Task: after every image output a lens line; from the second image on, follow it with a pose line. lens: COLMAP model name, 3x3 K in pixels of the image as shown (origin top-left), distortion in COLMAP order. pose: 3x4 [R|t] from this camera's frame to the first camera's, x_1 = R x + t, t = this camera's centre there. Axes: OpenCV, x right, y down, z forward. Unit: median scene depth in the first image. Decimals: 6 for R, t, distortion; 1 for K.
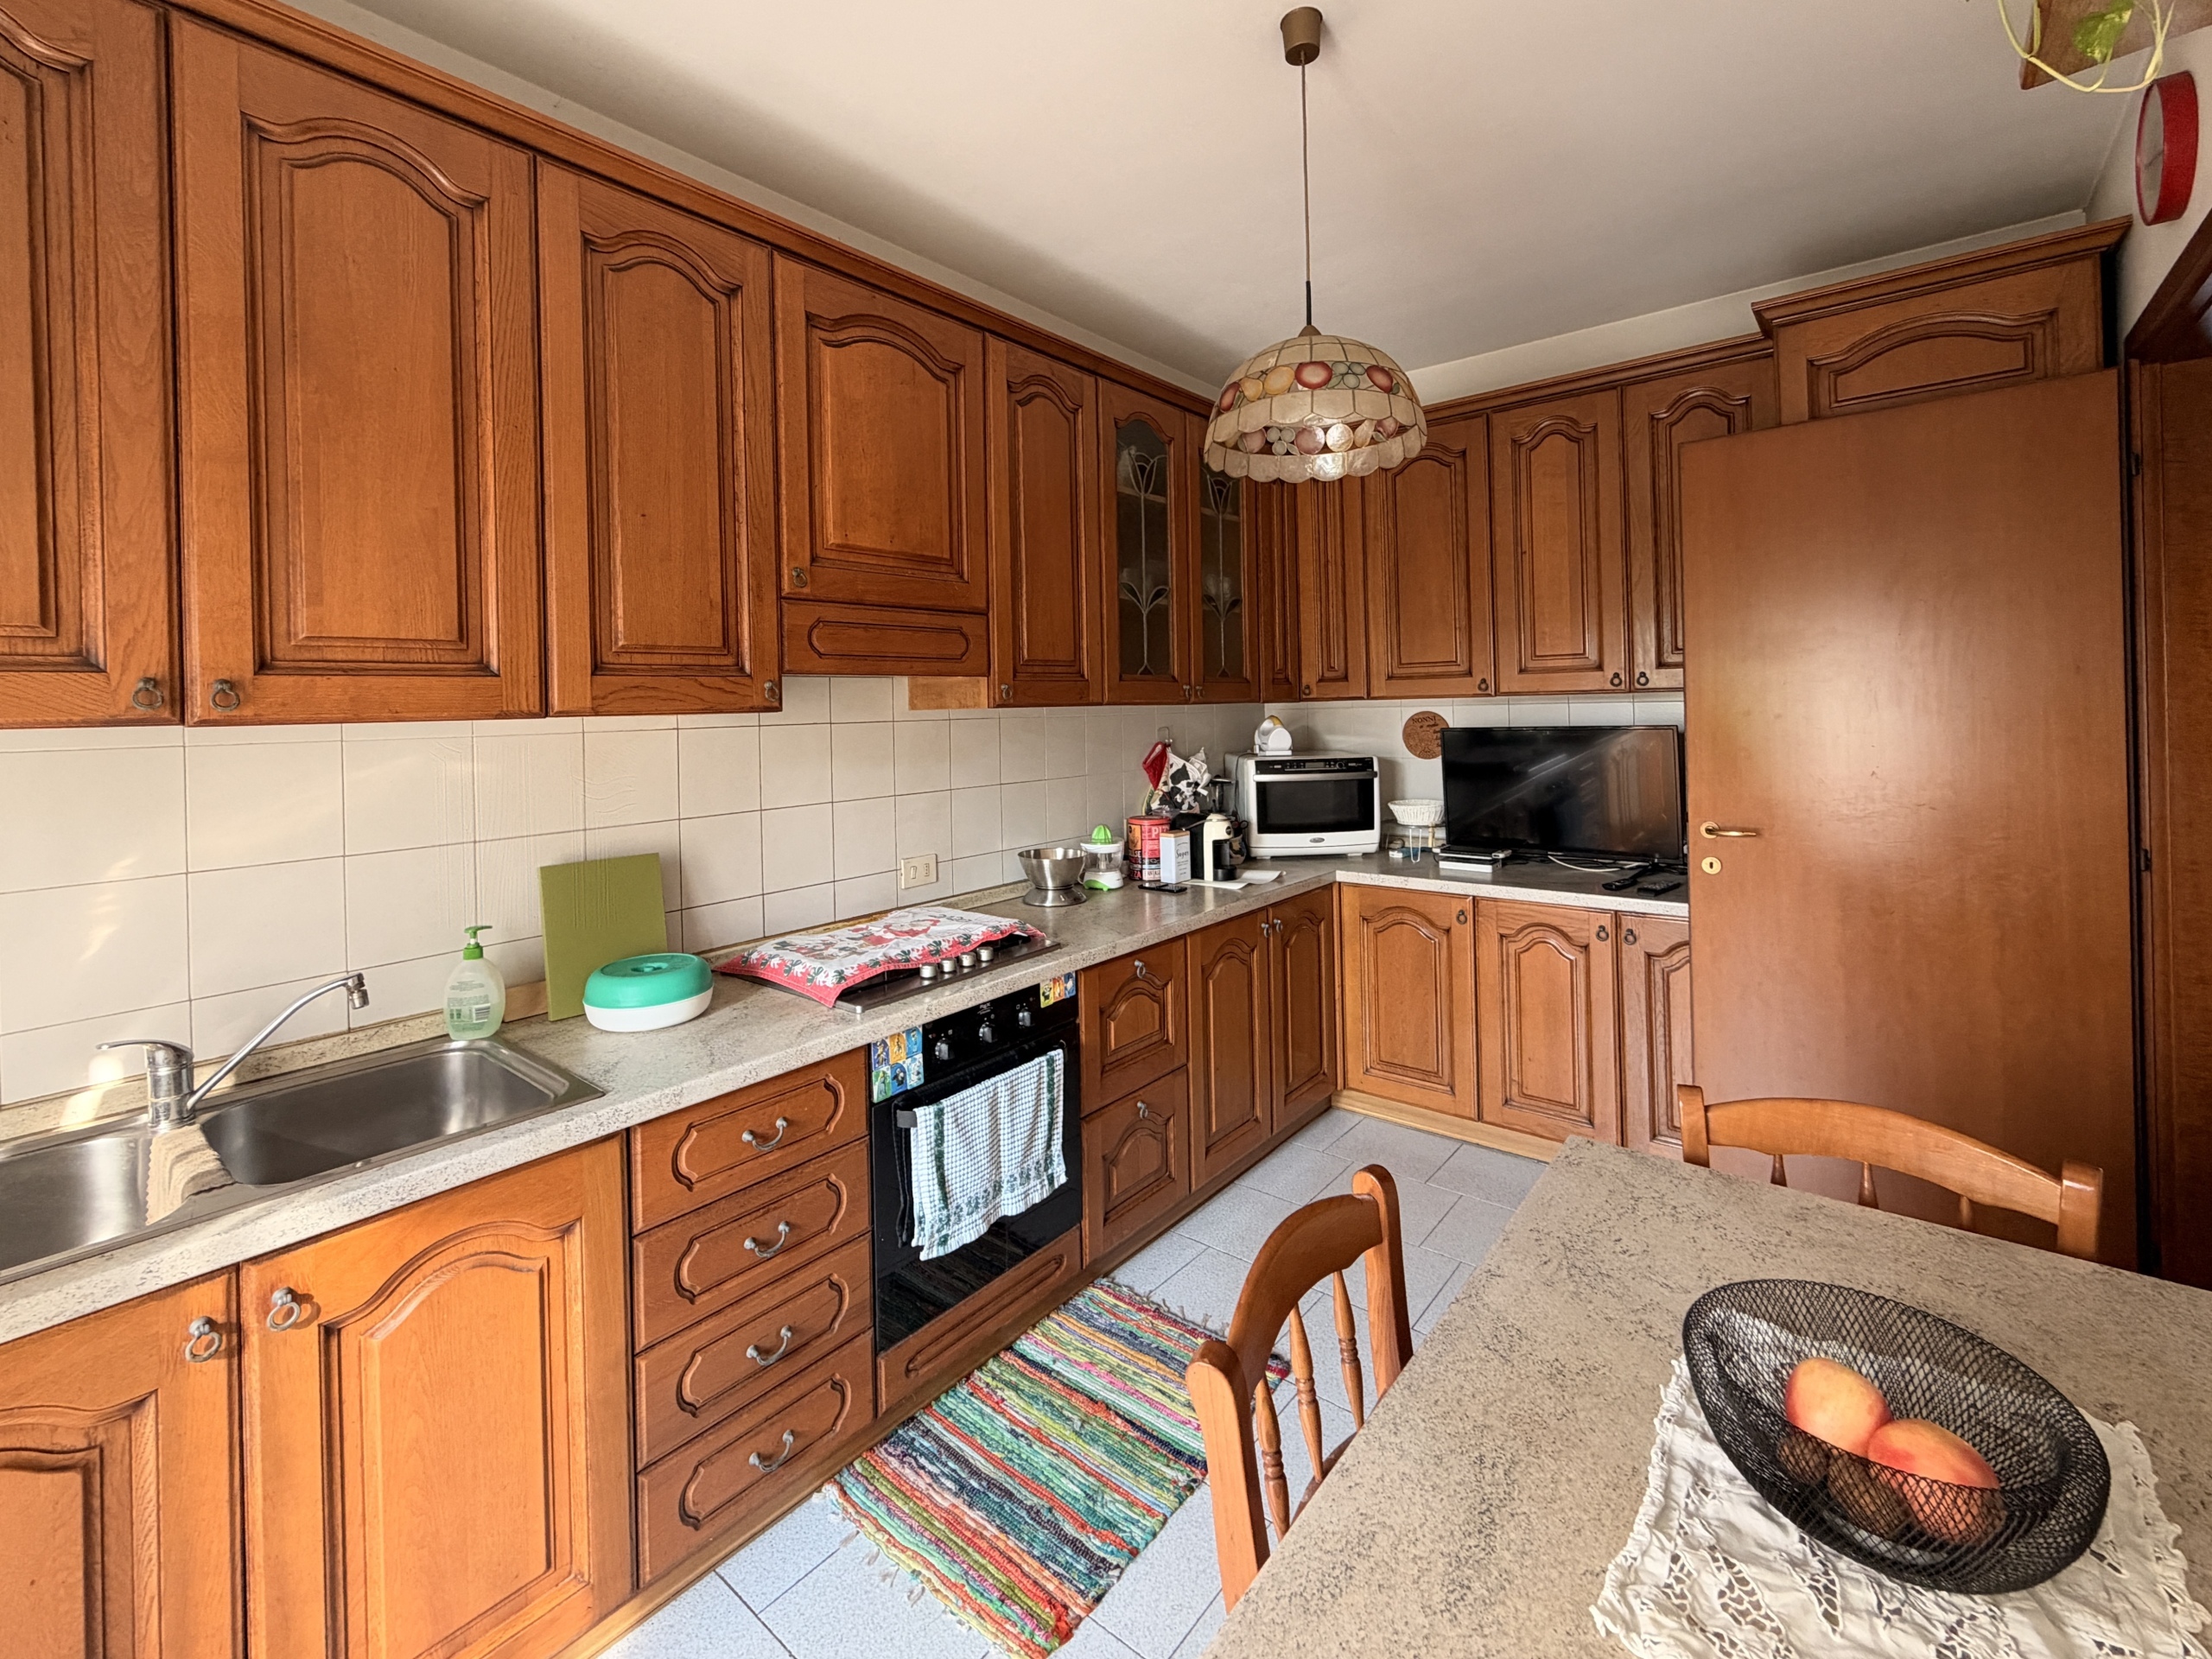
lens RADIAL K [[934.5, 0, 1110.3], [0, 934.5, 726.2], [0, 0, 1]] dist [-0.001704, 0.000114]
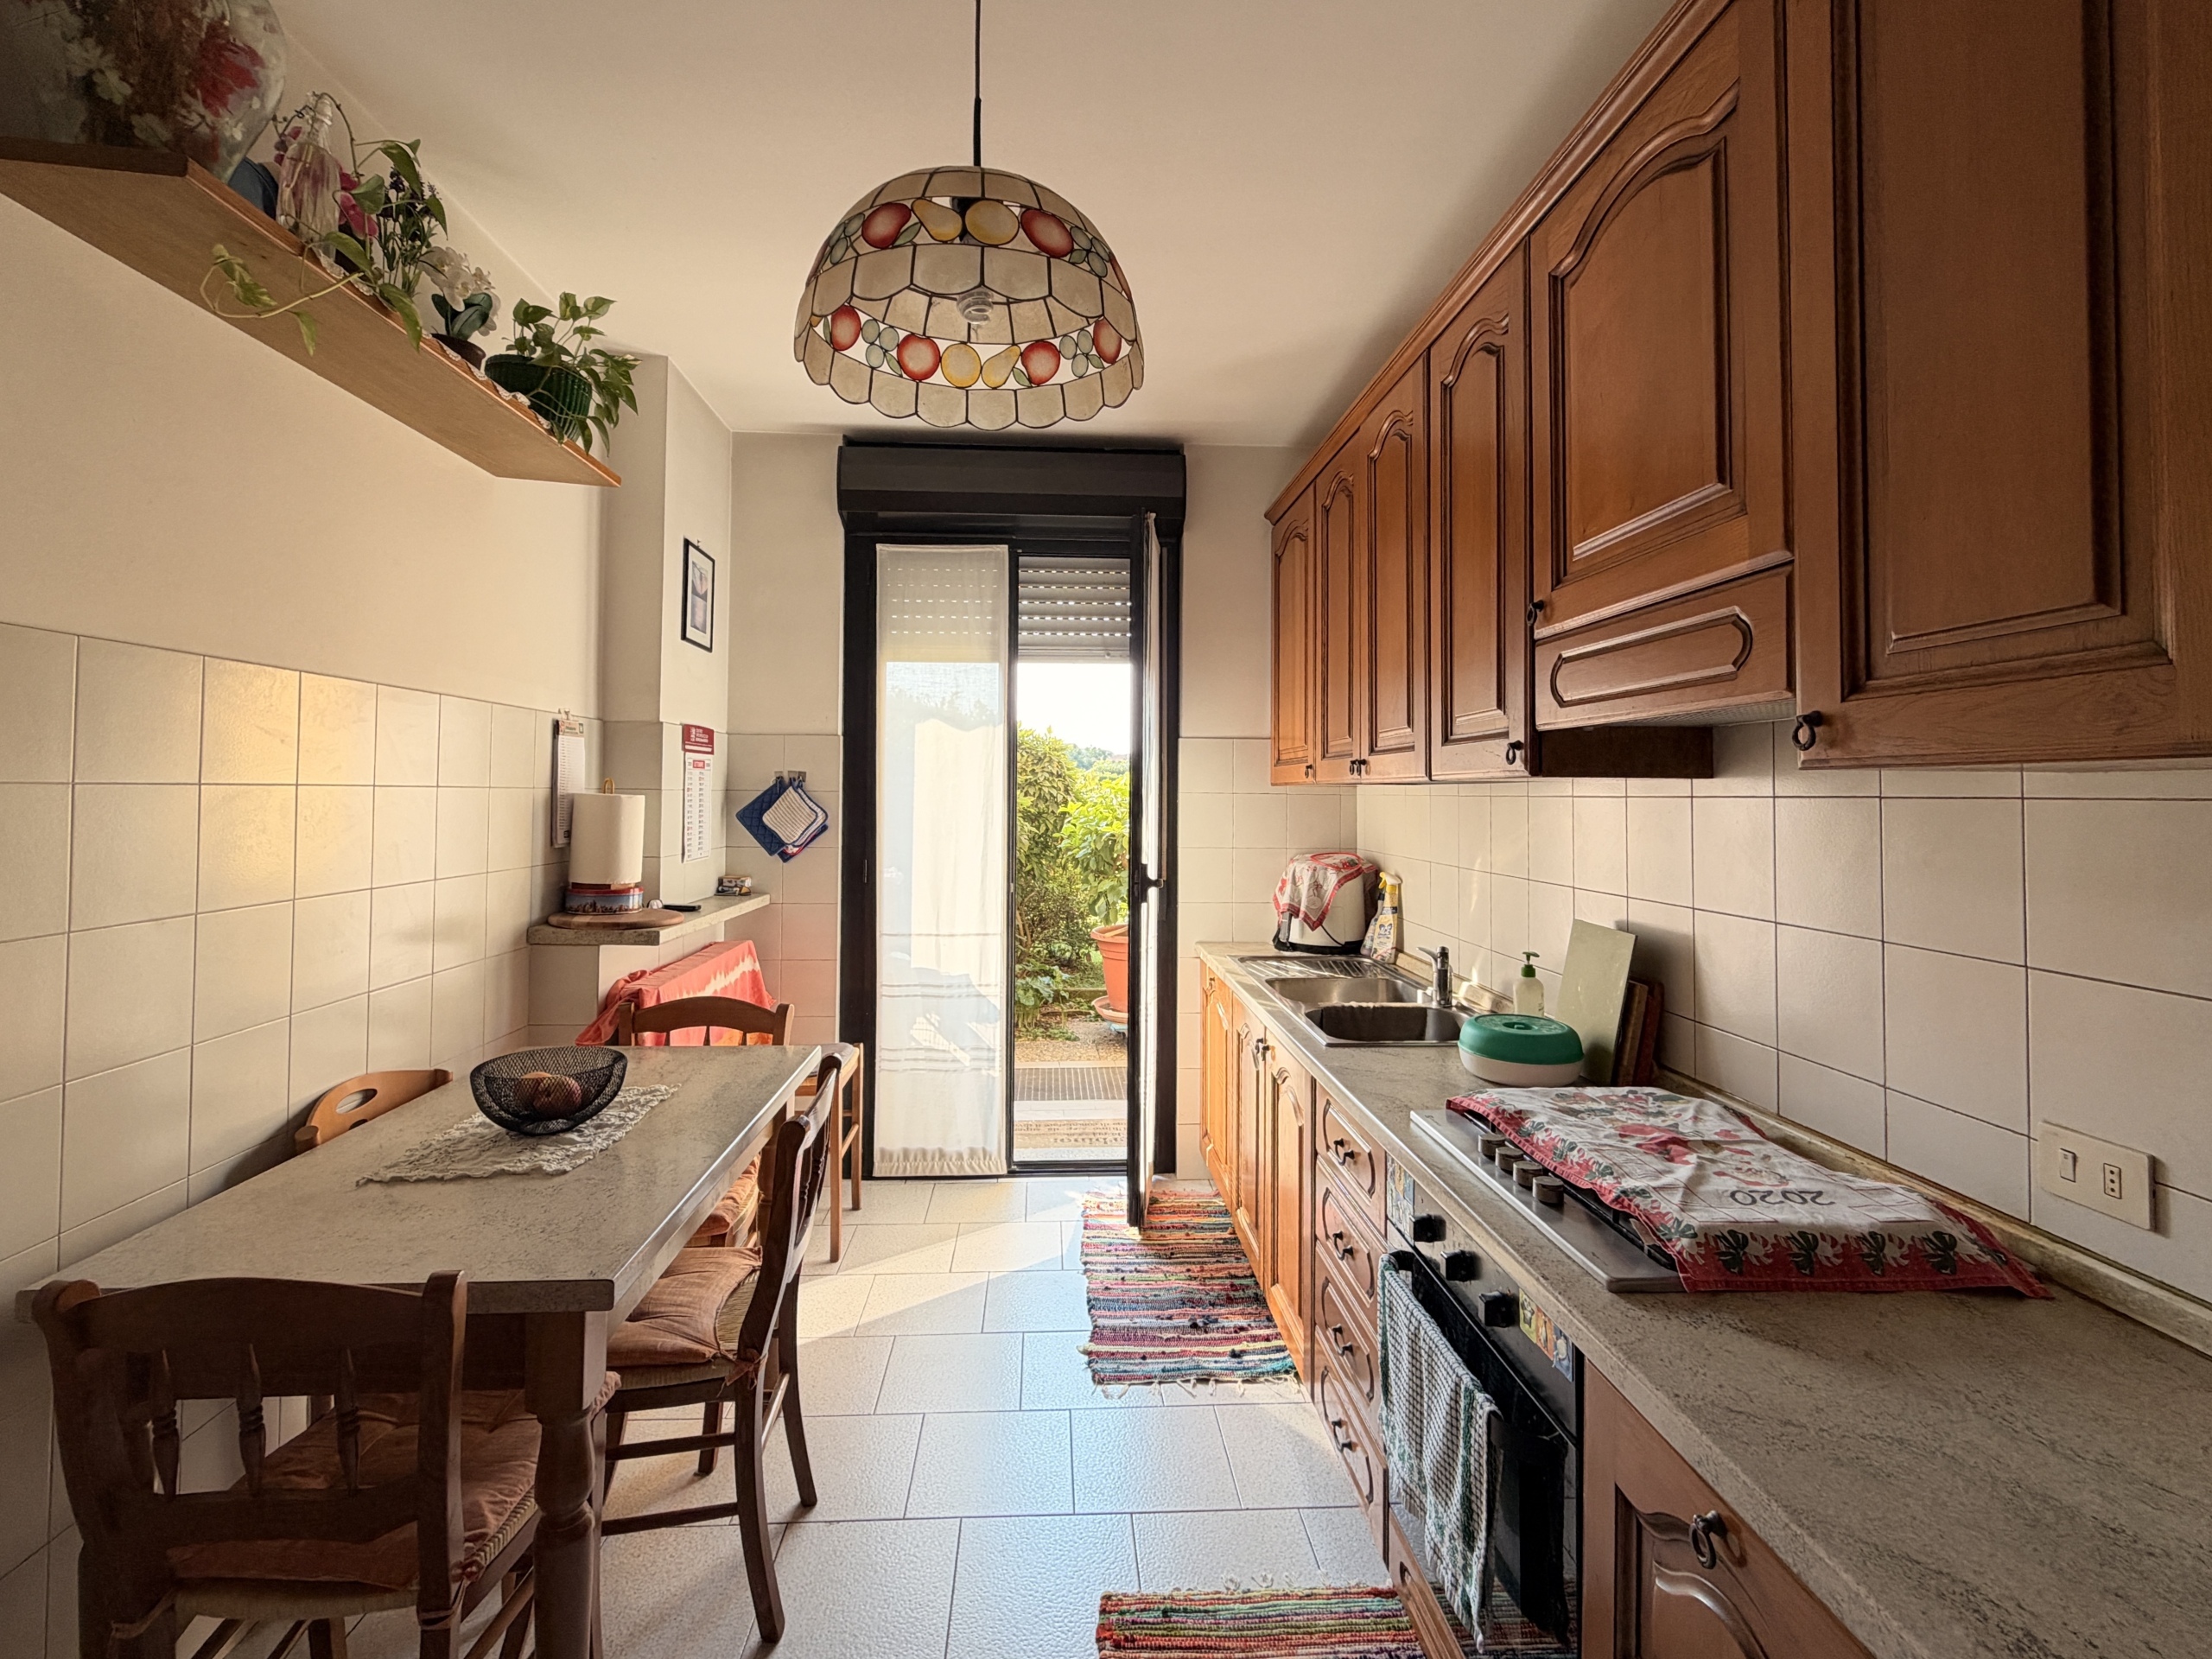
lens RADIAL K [[1002.1, 0, 1096.9], [0, 1002.1, 786.1], [0, 0, 1]] dist [0.002085, 0.000176]
pose [[-0.735206, 0.011650, -0.677744, 0.533123], [-0.004874, 0.999736, 0.022472, -0.024438], [0.677826, 0.019825, -0.734955, 1.348572]]
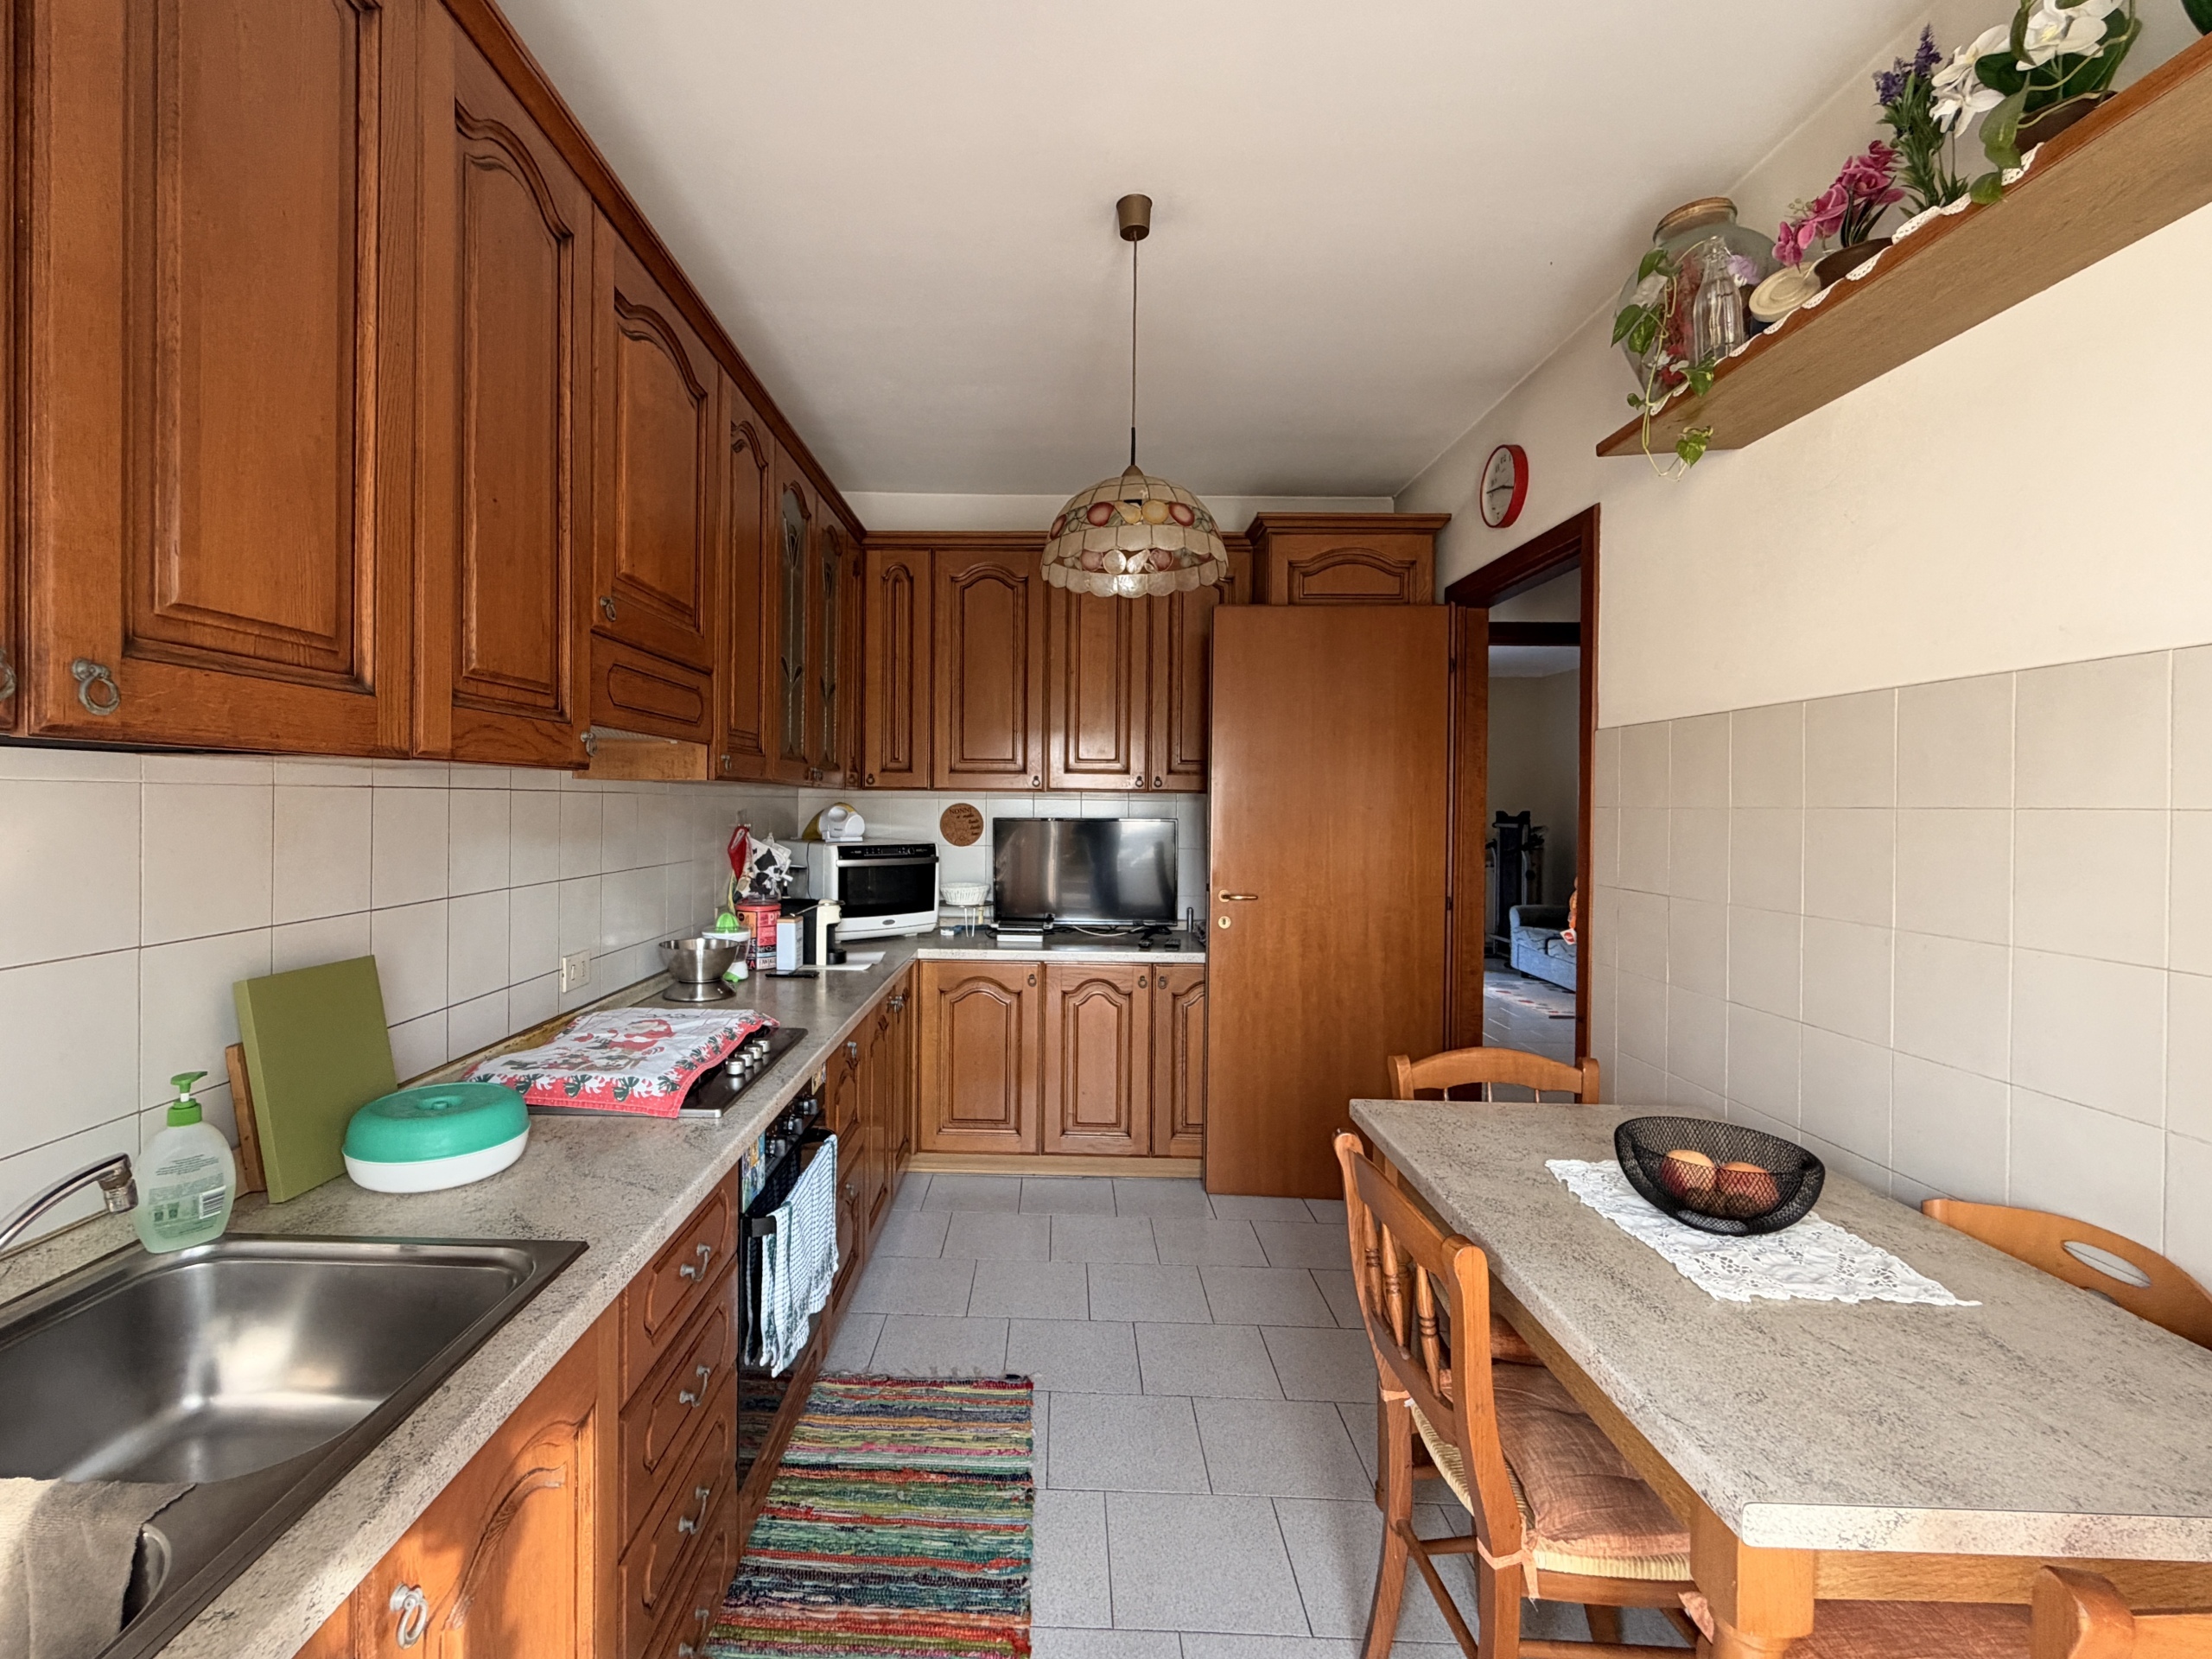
lens RADIAL K [[952.5, 0, 1005.8], [0, 952.5, 830.5], [0, 0, 1]] dist [0.000092, -0.000123]
pose [[0.801069, 0.015848, 0.598362, -0.538966], [-0.019008, 0.999819, -0.001033, 0.030117], [-0.598270, -0.010546, 0.801225, 0.111936]]
